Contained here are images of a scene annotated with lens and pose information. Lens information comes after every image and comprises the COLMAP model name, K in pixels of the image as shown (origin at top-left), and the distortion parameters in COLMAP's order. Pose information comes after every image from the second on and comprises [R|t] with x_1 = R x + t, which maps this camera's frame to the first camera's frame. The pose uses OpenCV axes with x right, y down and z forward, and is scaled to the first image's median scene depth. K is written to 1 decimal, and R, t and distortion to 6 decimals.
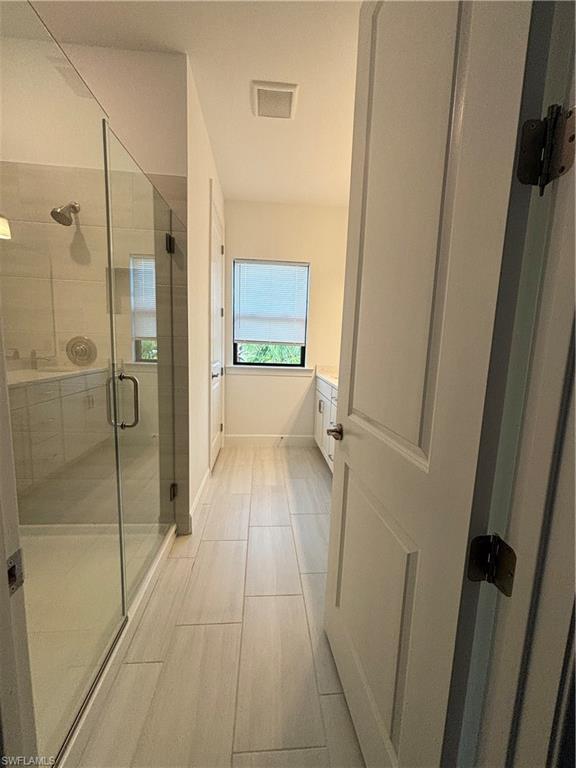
lens RADIAL K [[309.5, 0, 288.0], [0, 309.5, 384.0], [0, 0, 1]] dist [0.009218, -0.005346]
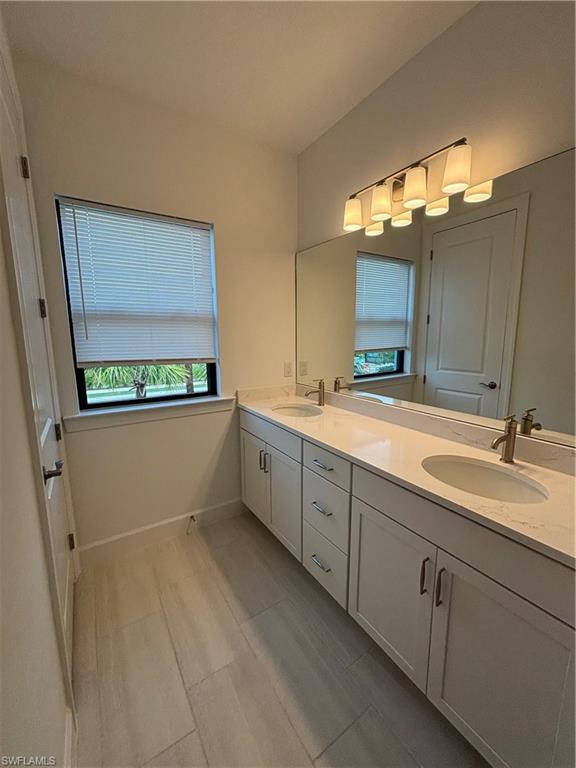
lens RADIAL K [[309.5, 0, 288.0], [0, 309.5, 384.0], [0, 0, 1]] dist [0.009218, -0.005346]
pose [[0.879862, -0.116577, 0.460709, -0.158149], [0.105851, 0.993166, 0.049154, -0.142124], [-0.463291, 0.005518, 0.886189, 0.576418]]
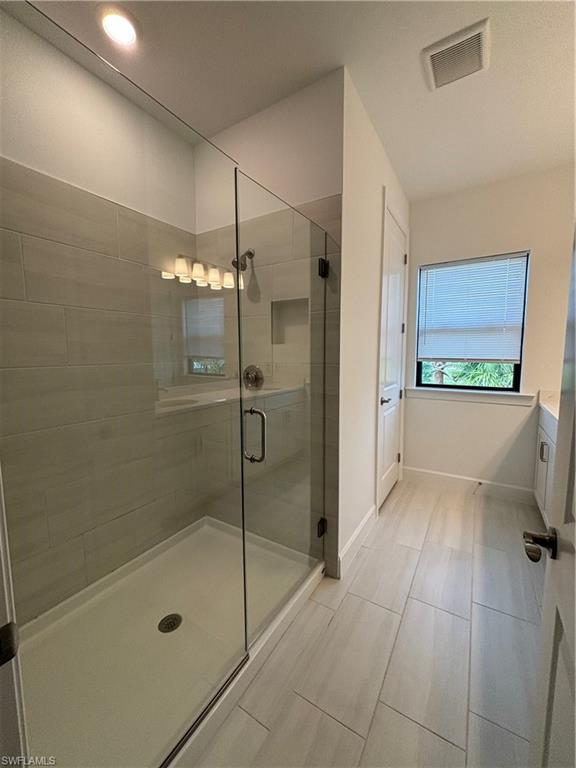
lens RADIAL K [[309.5, 0, 288.0], [0, 309.5, 384.0], [0, 0, 1]] dist [0.009218, -0.005346]
pose [[0.801914, 0.022126, -0.597029, 0.080224], [-0.046390, 0.998603, -0.025301, -0.046465], [0.595635, 0.047985, 0.801820, 0.132417]]
